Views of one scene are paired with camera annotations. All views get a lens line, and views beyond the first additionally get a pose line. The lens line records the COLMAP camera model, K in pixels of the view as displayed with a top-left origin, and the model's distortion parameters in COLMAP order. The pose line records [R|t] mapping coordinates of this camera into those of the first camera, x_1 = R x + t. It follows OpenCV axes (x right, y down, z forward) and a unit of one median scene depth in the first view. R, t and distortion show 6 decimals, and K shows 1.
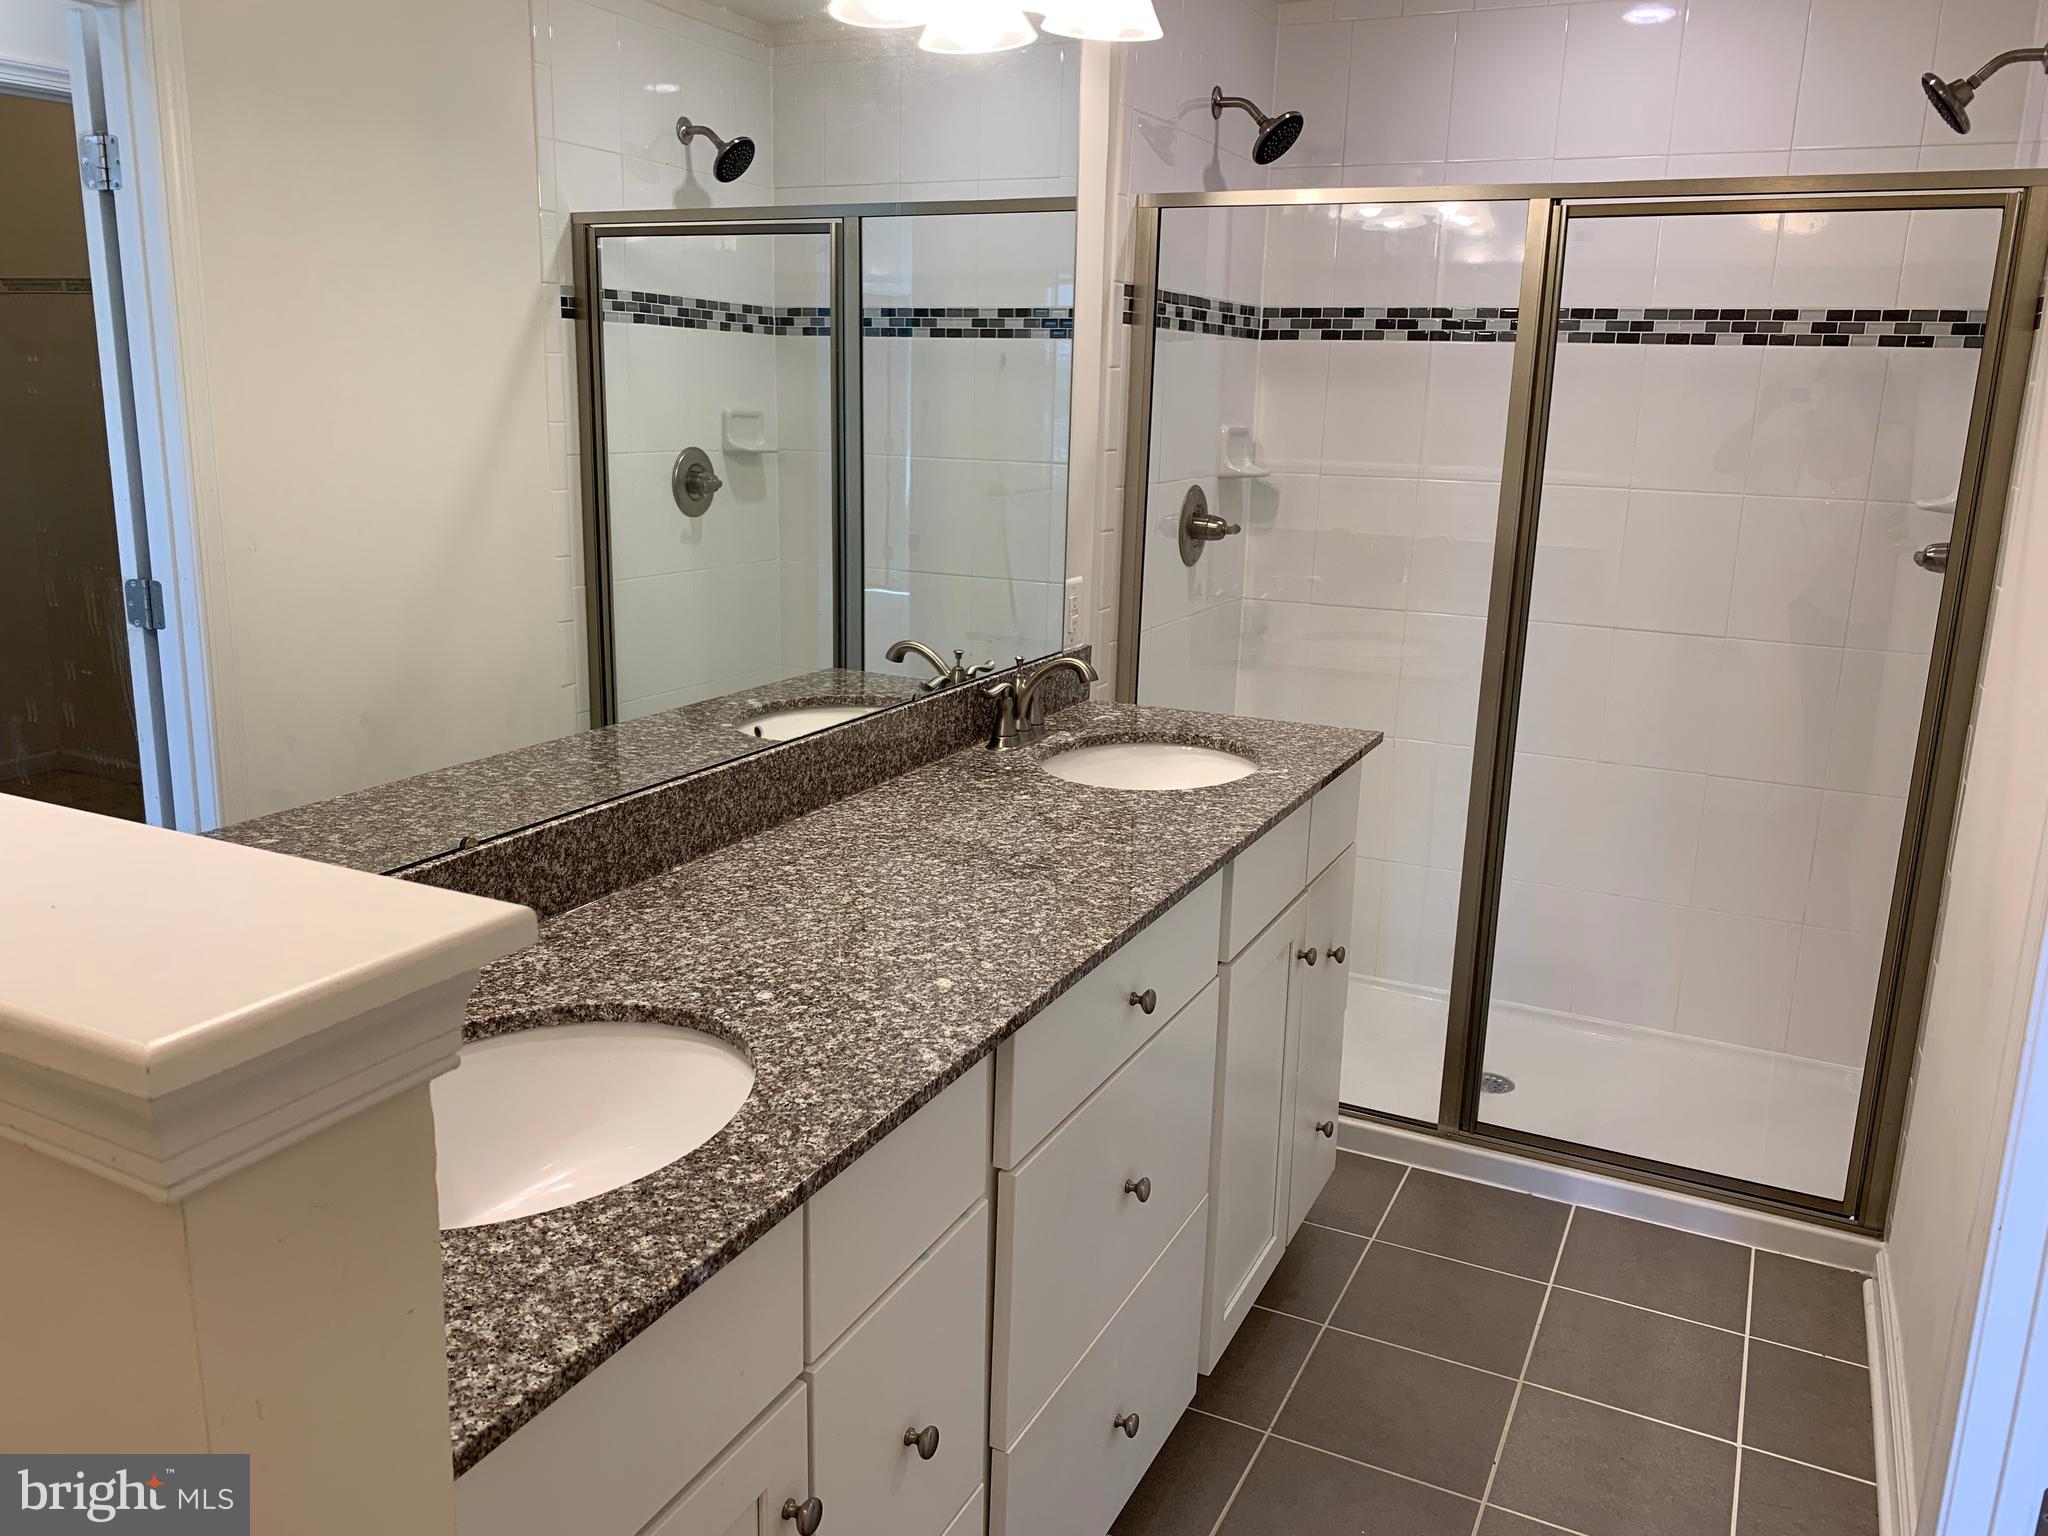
lens RADIAL K [[1559.8, 0, 985.9], [0, 1559.8, 767.3], [0, 0, 1]] dist [0.013131, 0.003120]
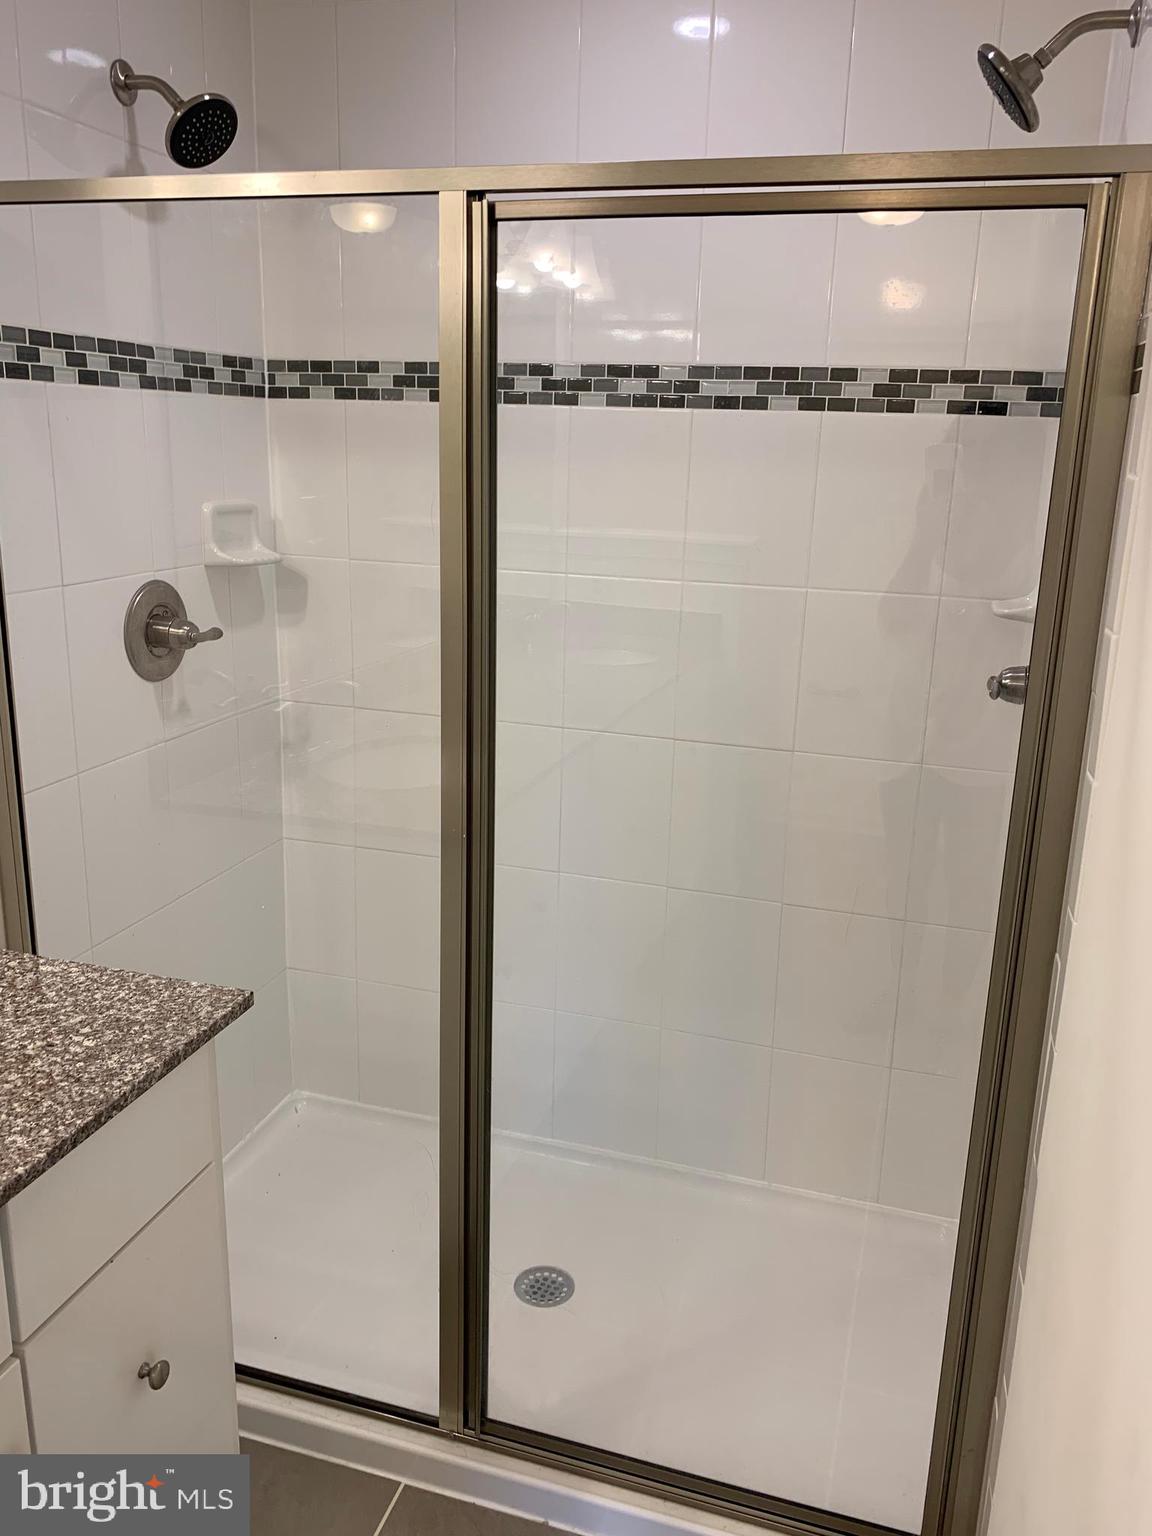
lens RADIAL K [[1169.9, 0, 547.9], [0, 1169.9, 750.8], [0, 0, 1]] dist [0.013131, 0.003120]
pose [[0.988277, -0.037402, 0.148017, 0.262888], [0.033573, 0.999036, 0.028282, -0.115096], [-0.148932, -0.022981, 0.988580, 0.414689]]
